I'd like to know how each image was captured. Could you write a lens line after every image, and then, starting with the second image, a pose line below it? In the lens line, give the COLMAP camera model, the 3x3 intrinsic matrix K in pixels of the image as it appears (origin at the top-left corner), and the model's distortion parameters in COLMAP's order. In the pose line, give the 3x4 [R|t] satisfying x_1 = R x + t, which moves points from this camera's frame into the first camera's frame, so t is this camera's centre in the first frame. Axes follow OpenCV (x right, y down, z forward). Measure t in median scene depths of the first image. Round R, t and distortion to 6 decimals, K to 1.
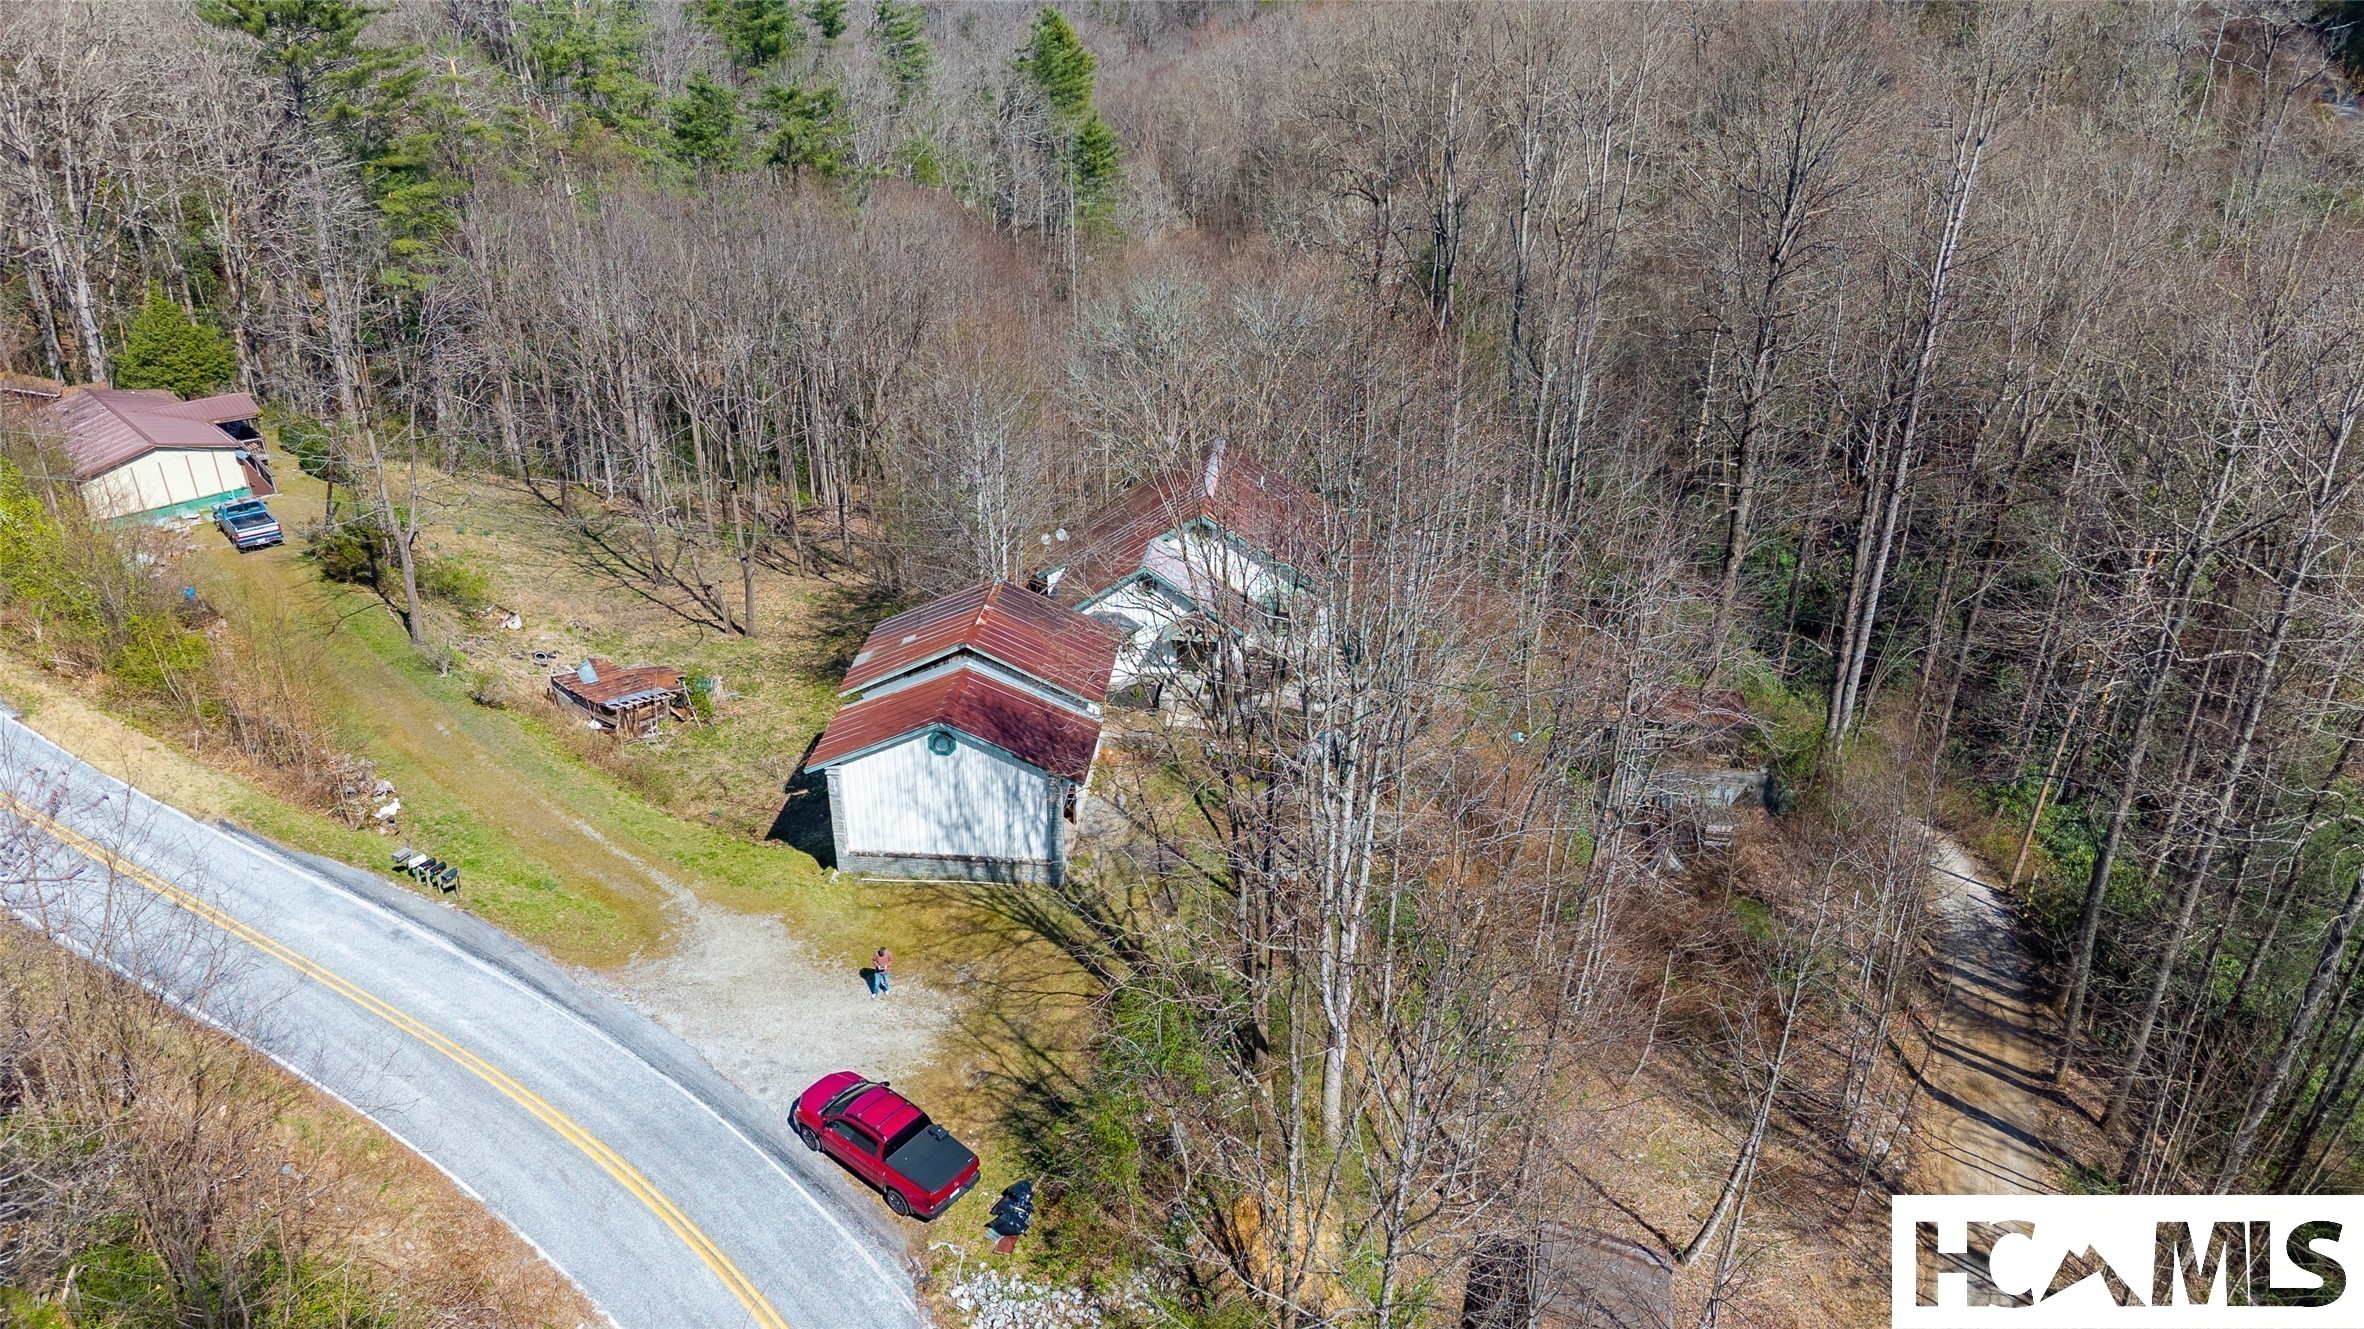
lens RADIAL K [[1573.0, 0, 1182.0], [0, 1573.0, 664.5], [0, 0, 1]] dist [0.006926, -0.036158]
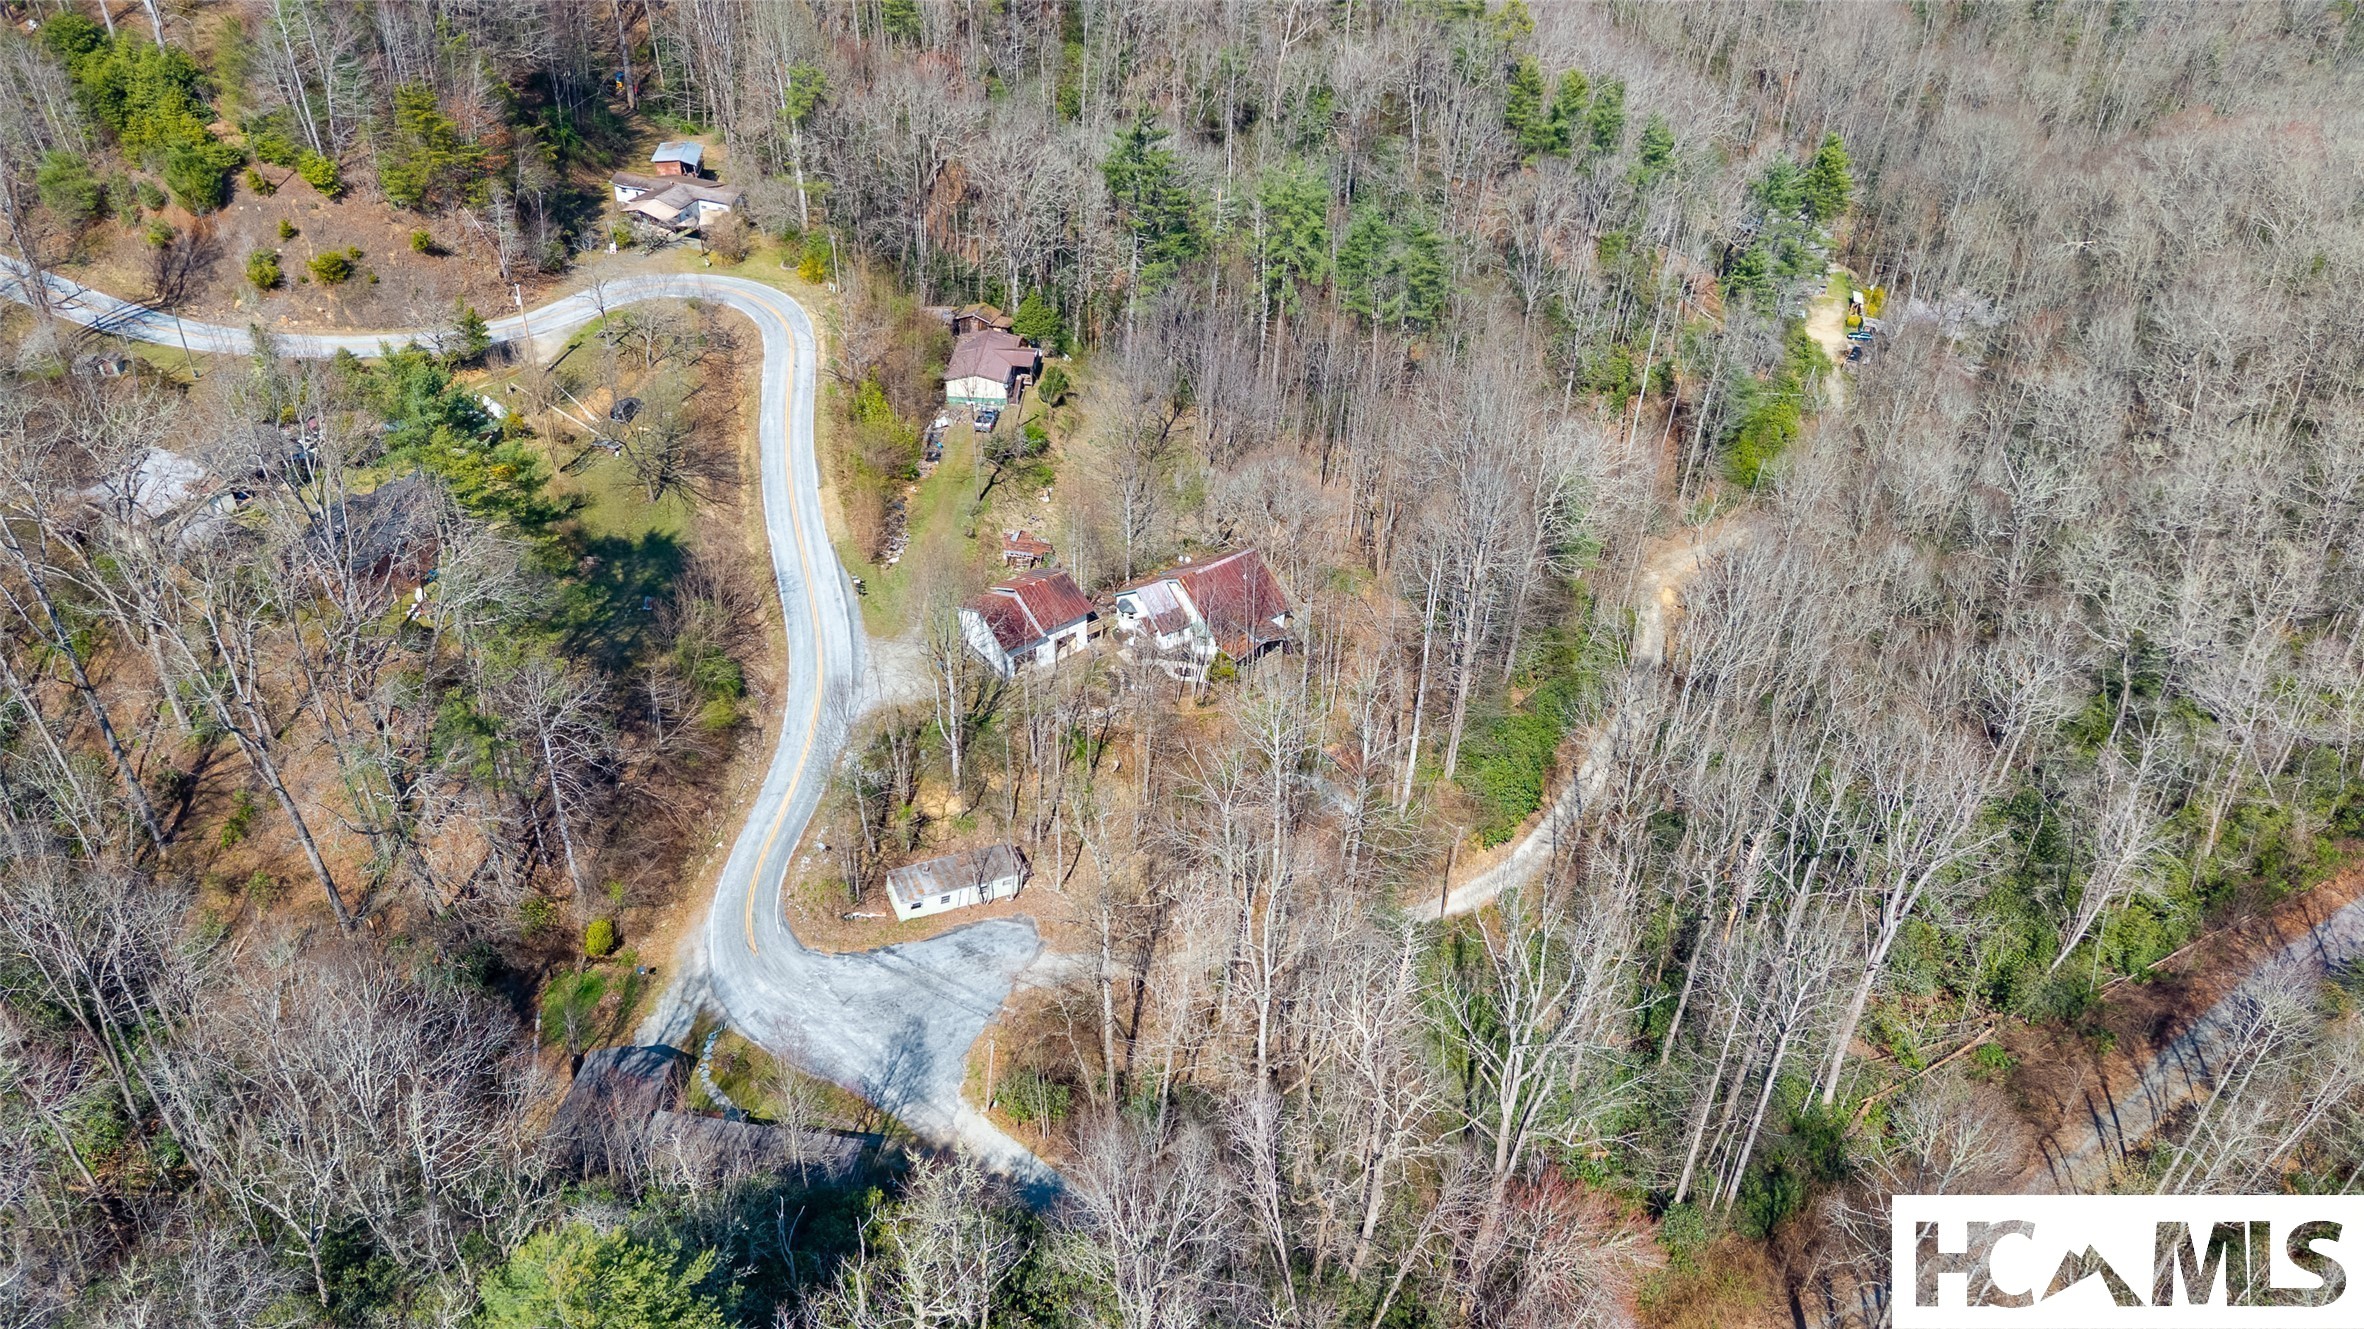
lens RADIAL K [[1558.9, 0, 1182.0], [0, 1558.9, 664.5], [0, 0, 1]] dist [0.033980, -0.043560]
pose [[0.680794, 0.439862, -0.585697, 1.574120], [-0.345570, 0.897909, 0.272657, -0.676959], [0.645834, 0.016776, 0.763294, -0.822208]]
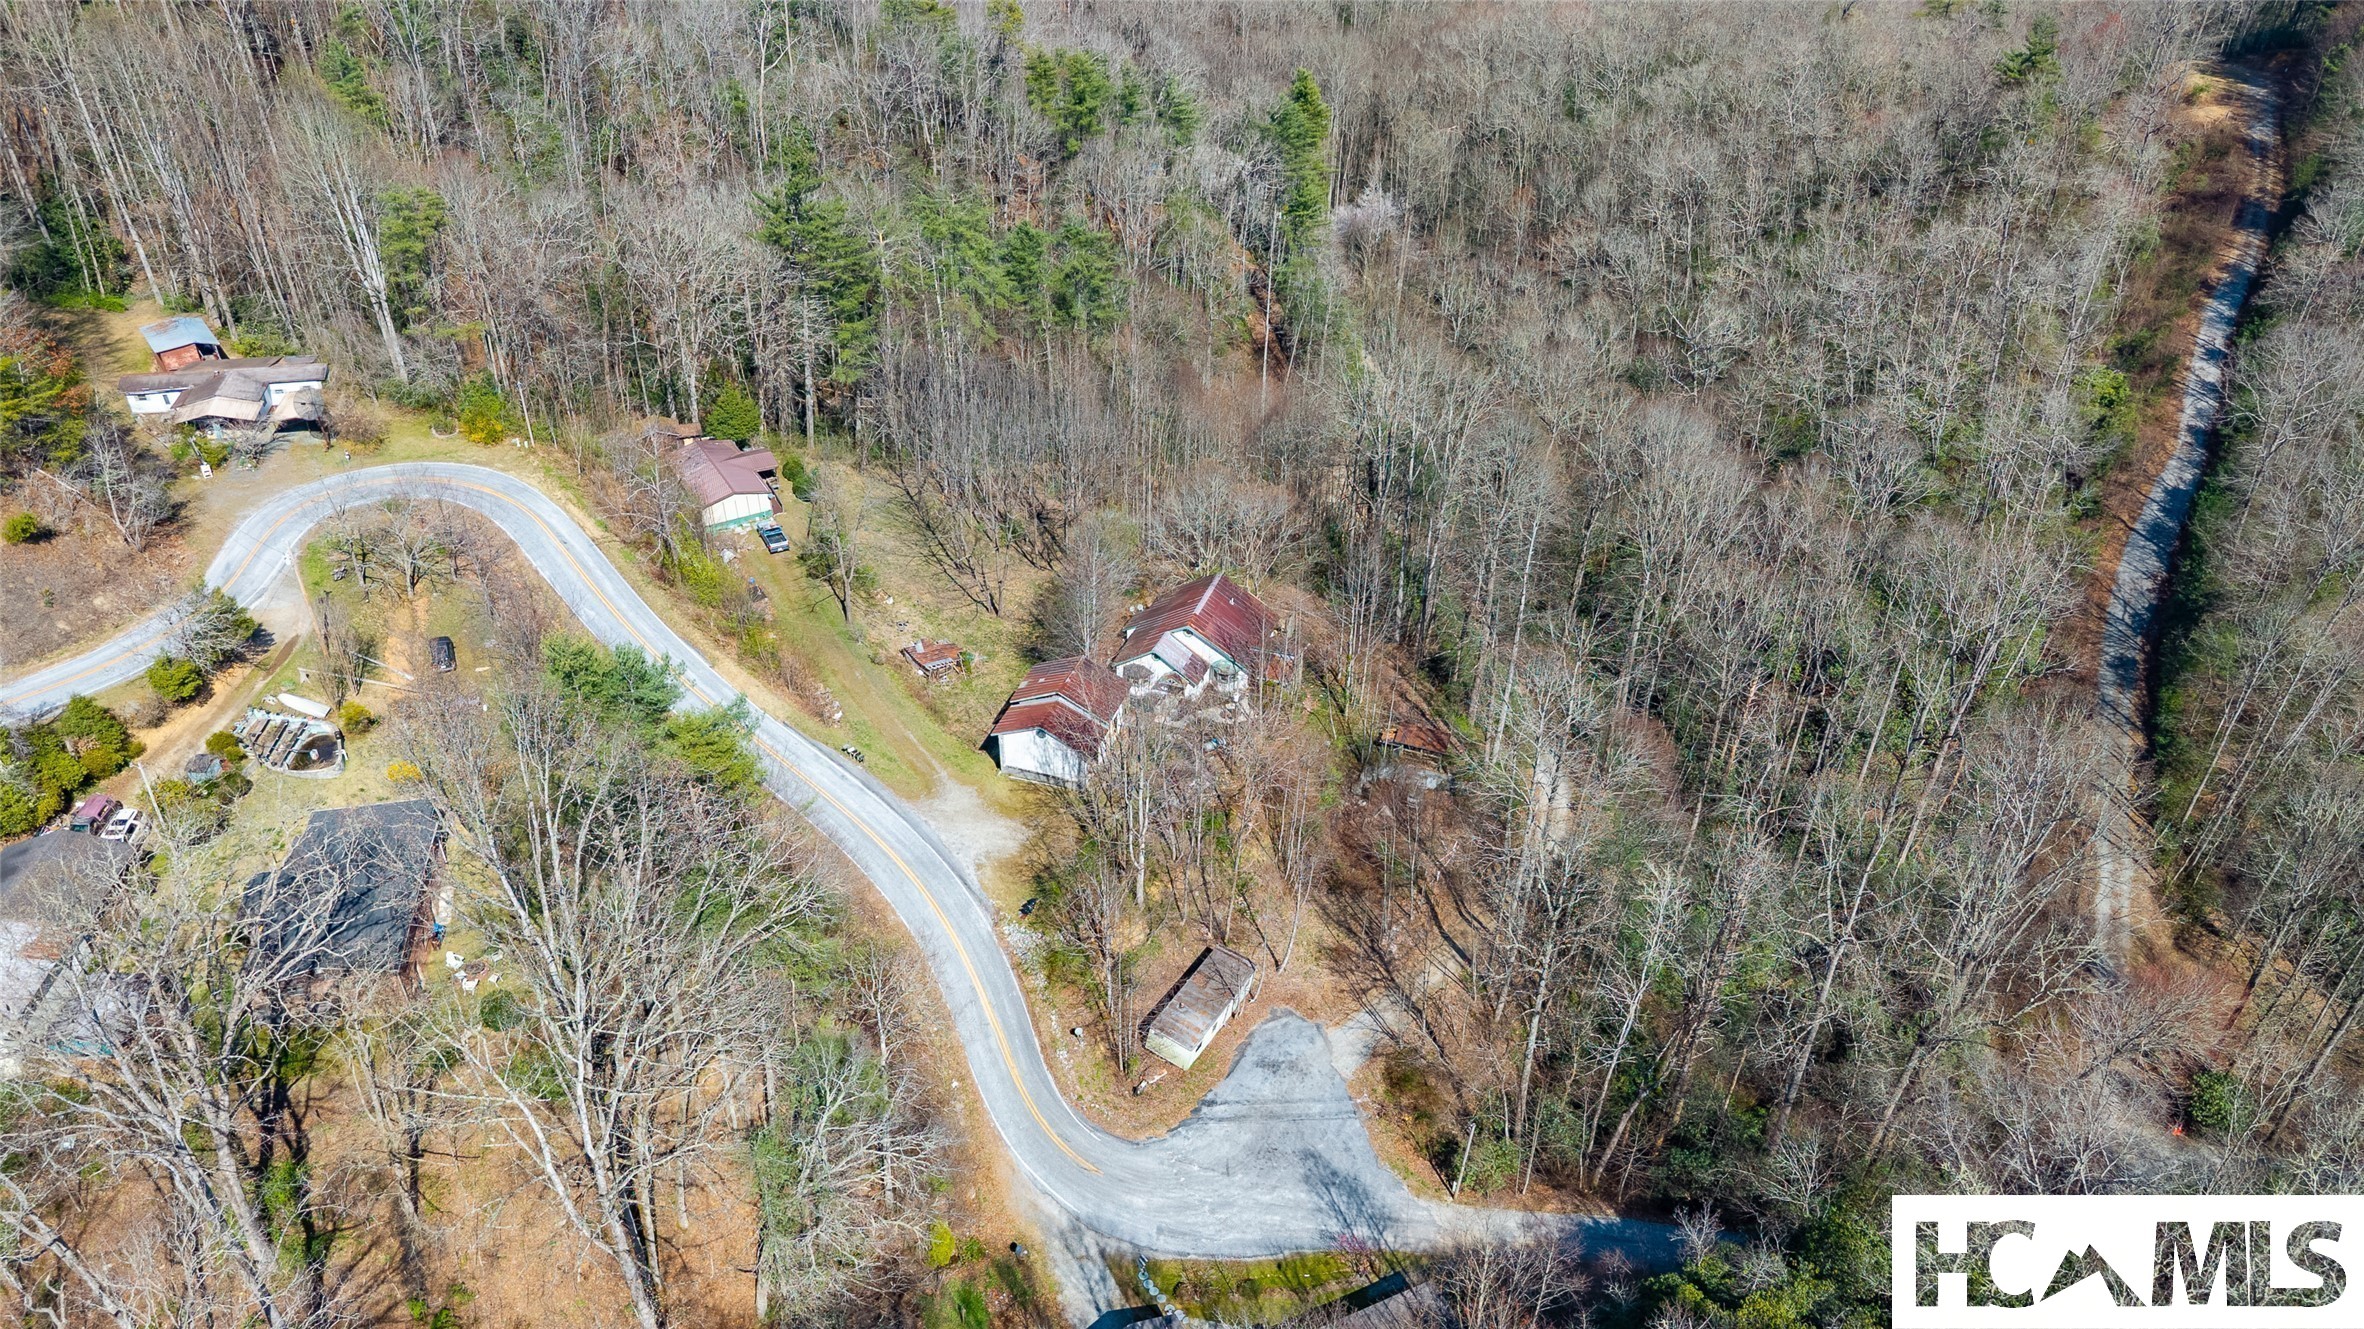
lens RADIAL K [[1558.9, 0, 1182.0], [0, 1558.9, 664.5], [0, 0, 1]] dist [0.033980, -0.043560]
pose [[0.970949, 0.149281, -0.187010, 0.466902], [-0.117897, 0.978539, 0.169000, -0.454760], [0.208225, -0.142043, 0.967712, -1.241465]]
